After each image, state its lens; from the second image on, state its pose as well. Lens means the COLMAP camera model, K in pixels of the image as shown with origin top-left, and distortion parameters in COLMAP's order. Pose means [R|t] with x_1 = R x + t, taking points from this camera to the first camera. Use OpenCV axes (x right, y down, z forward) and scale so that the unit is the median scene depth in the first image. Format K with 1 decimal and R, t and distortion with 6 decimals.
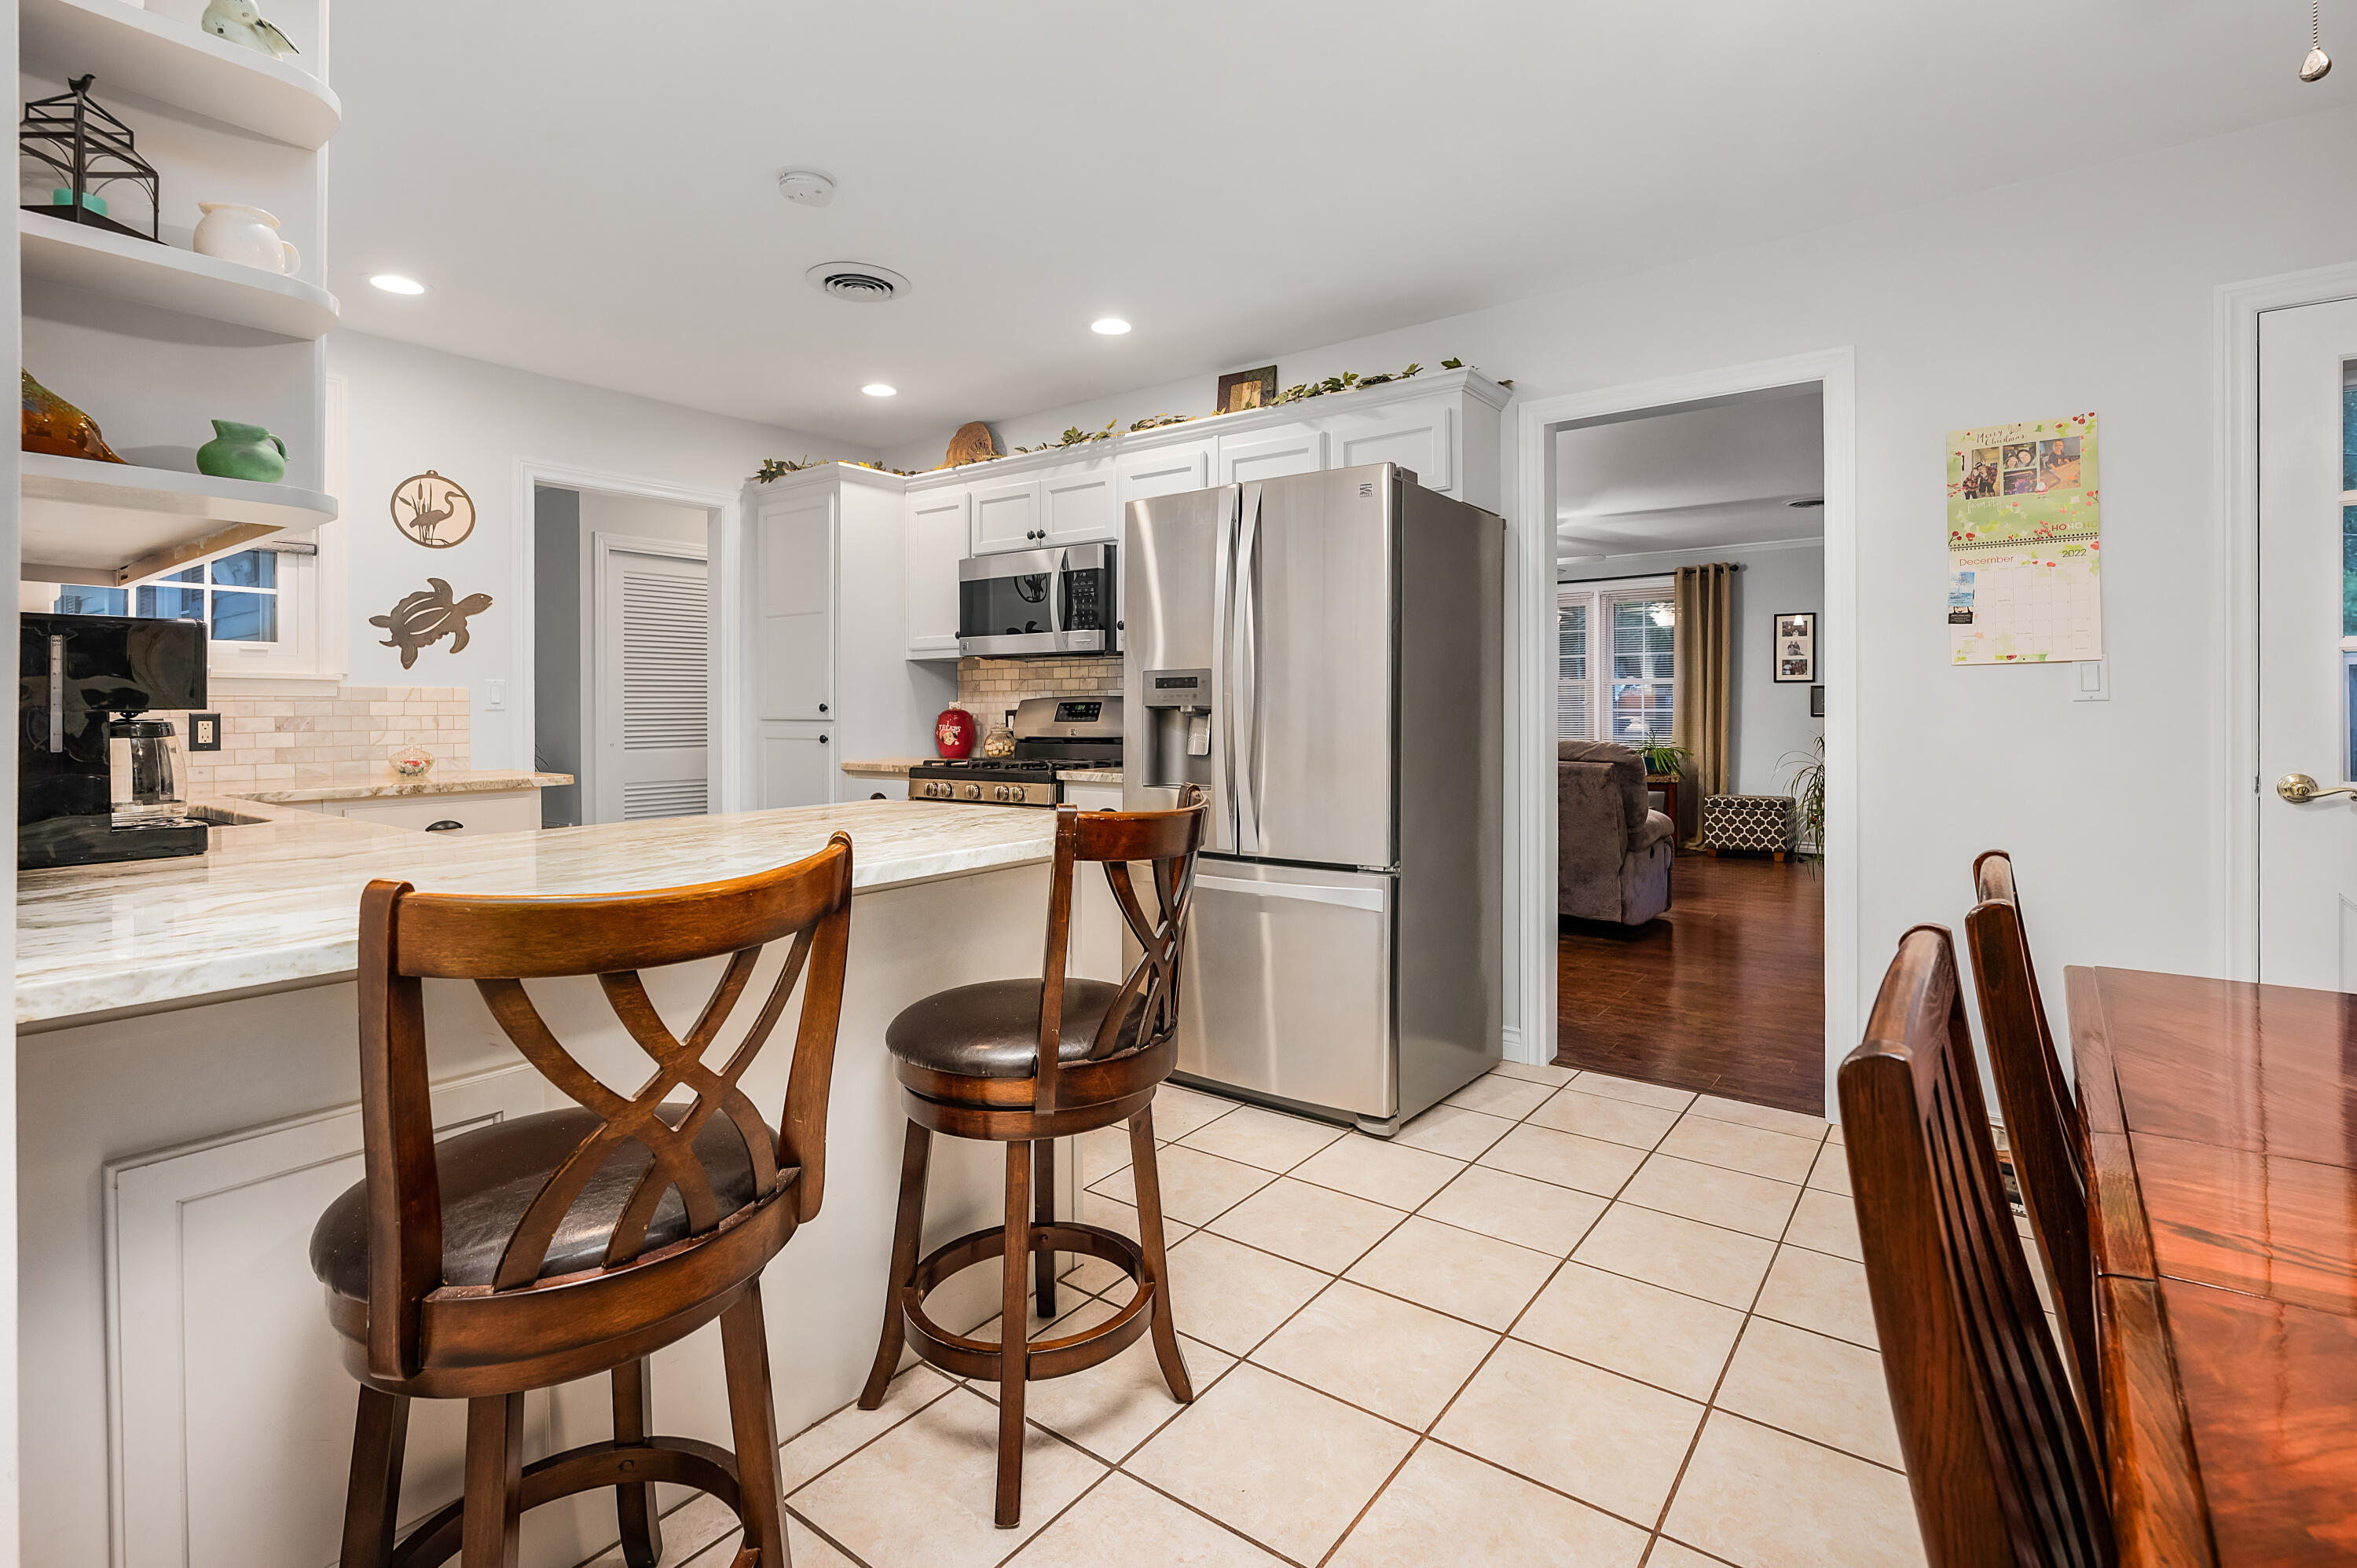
lens RADIAL K [[1086.7, 0, 1177.4], [0, 1086.7, 709.3], [0, 0, 1]] dist [-0.000710, 0.000053]
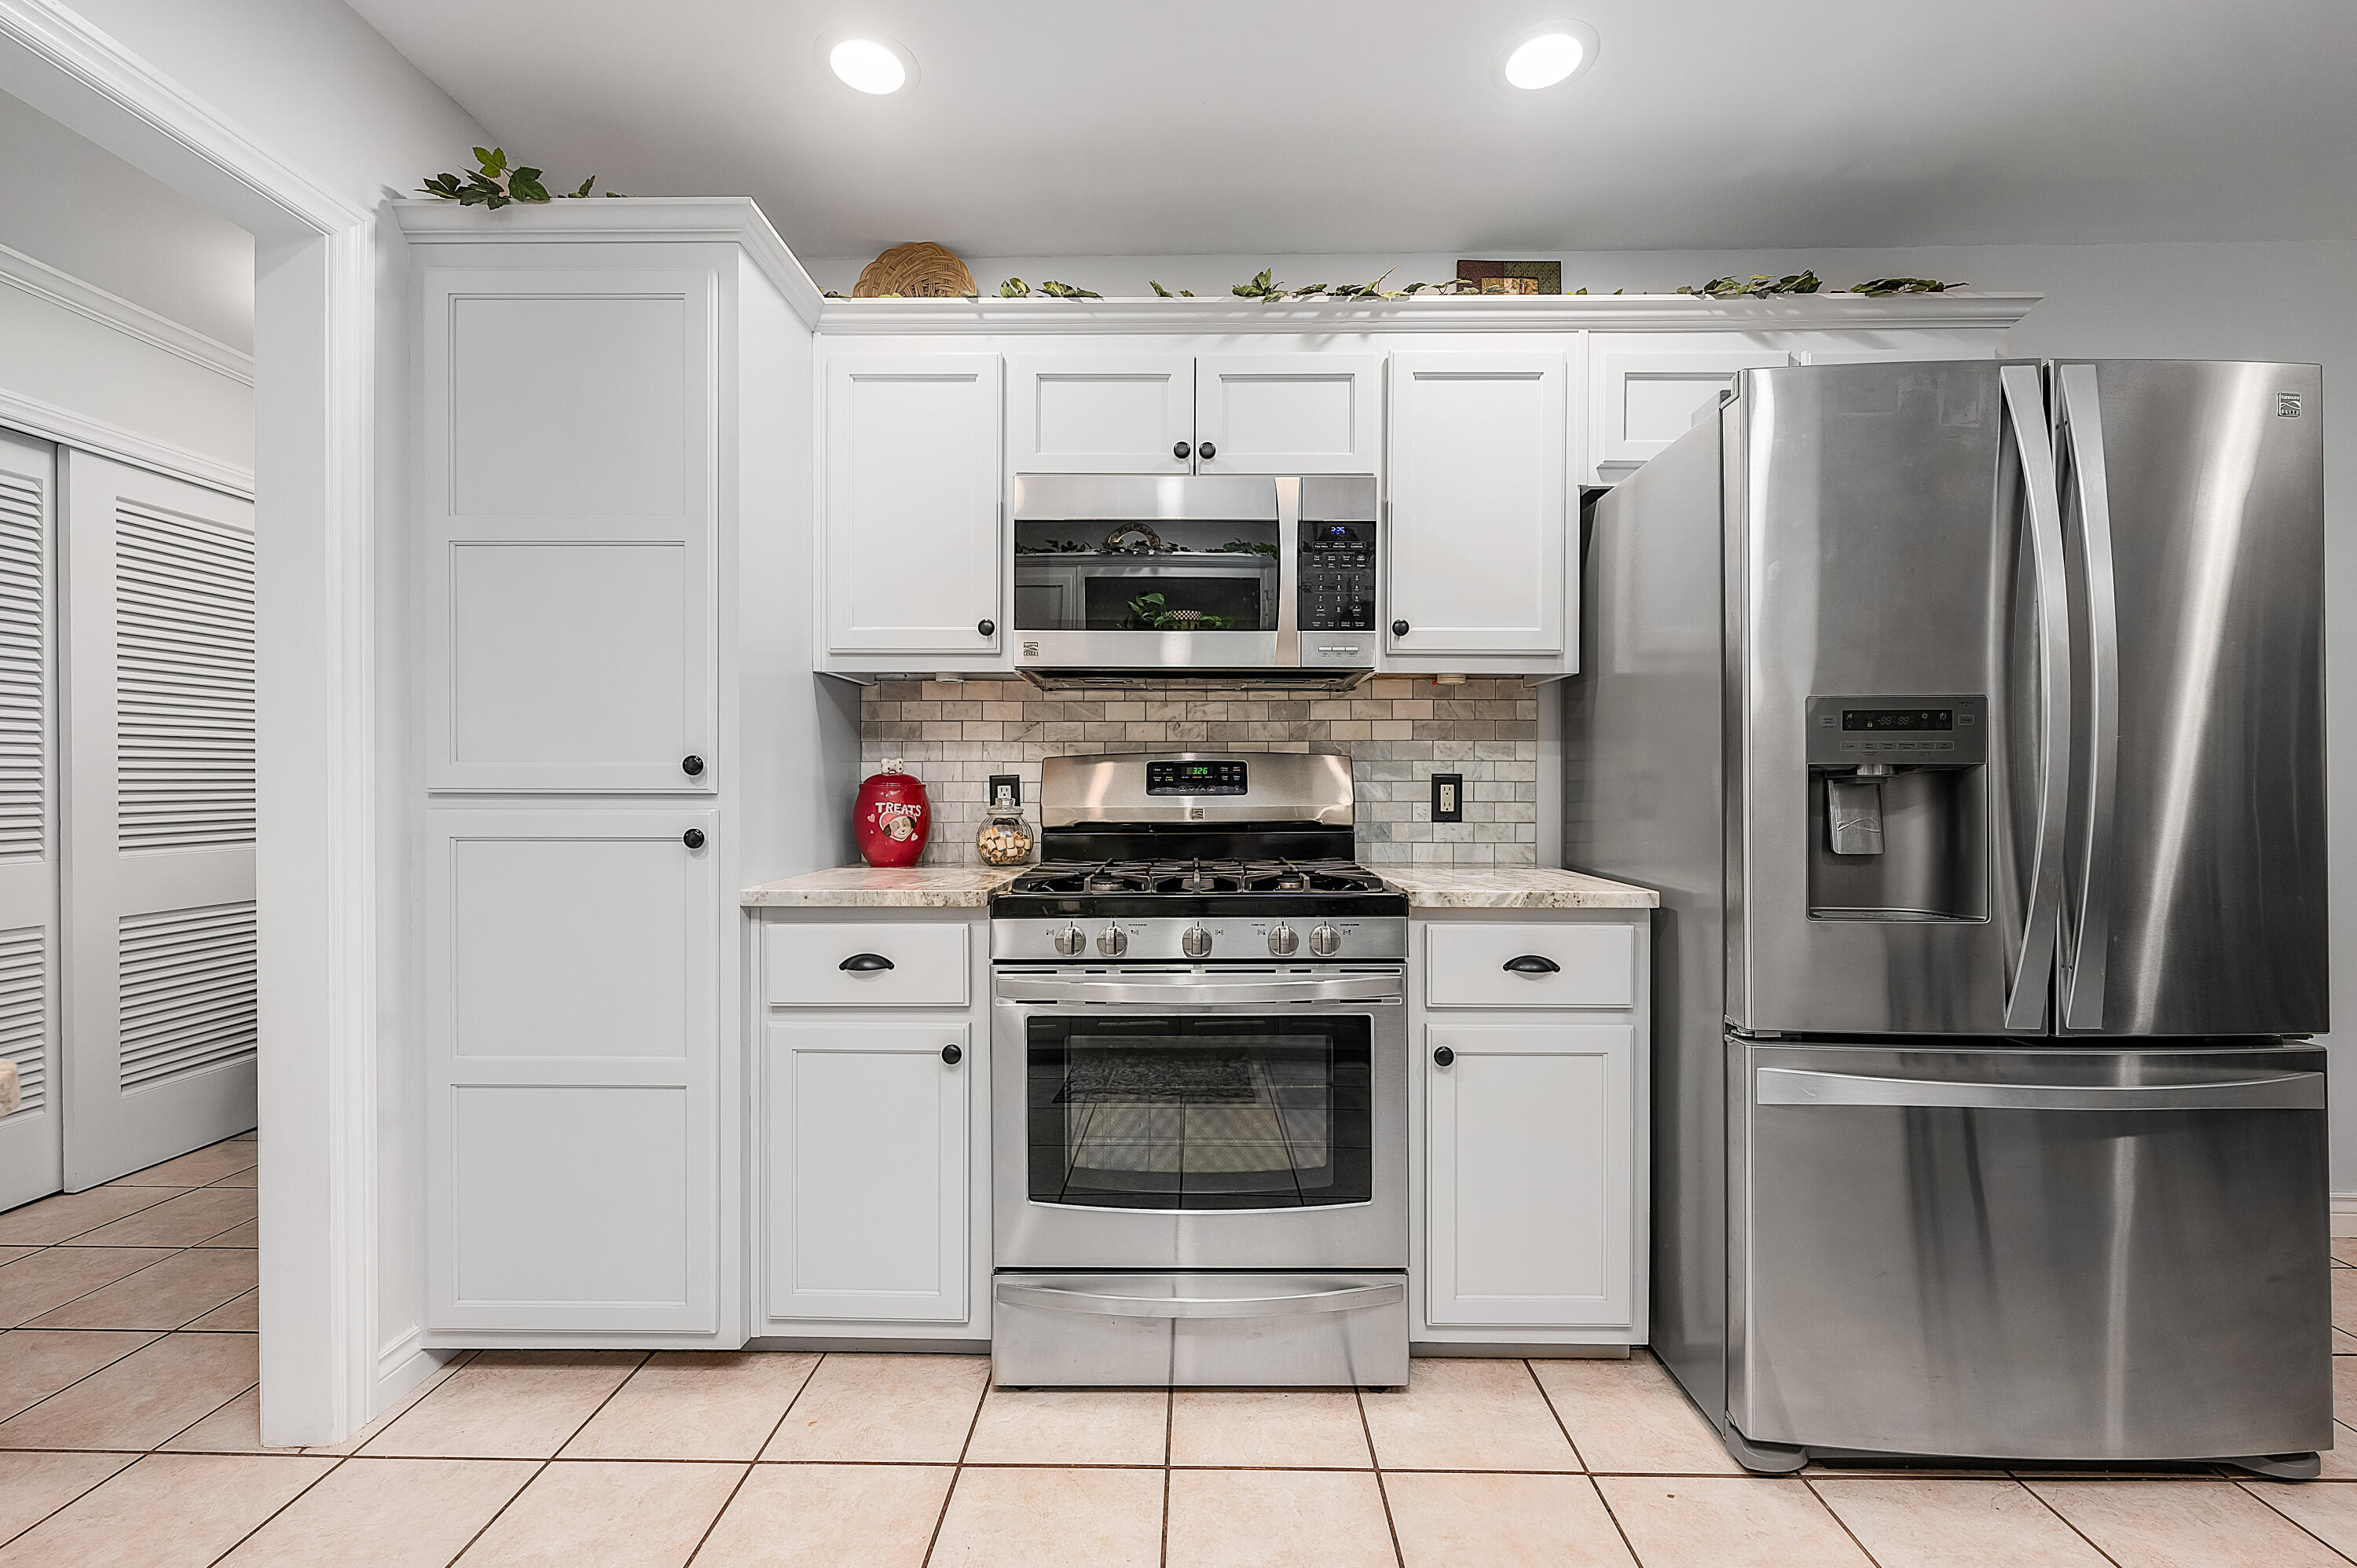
lens RADIAL K [[947.1, 0, 1181.7], [0, 947.1, 790.2], [0, 0, 1]] dist [-0.000213, -0.000102]
pose [[0.811161, -0.001227, 0.584822, -0.397316], [-0.003204, 0.999973, 0.006542, 0.005453], [-0.584814, -0.007180, 0.811136, 0.597022]]
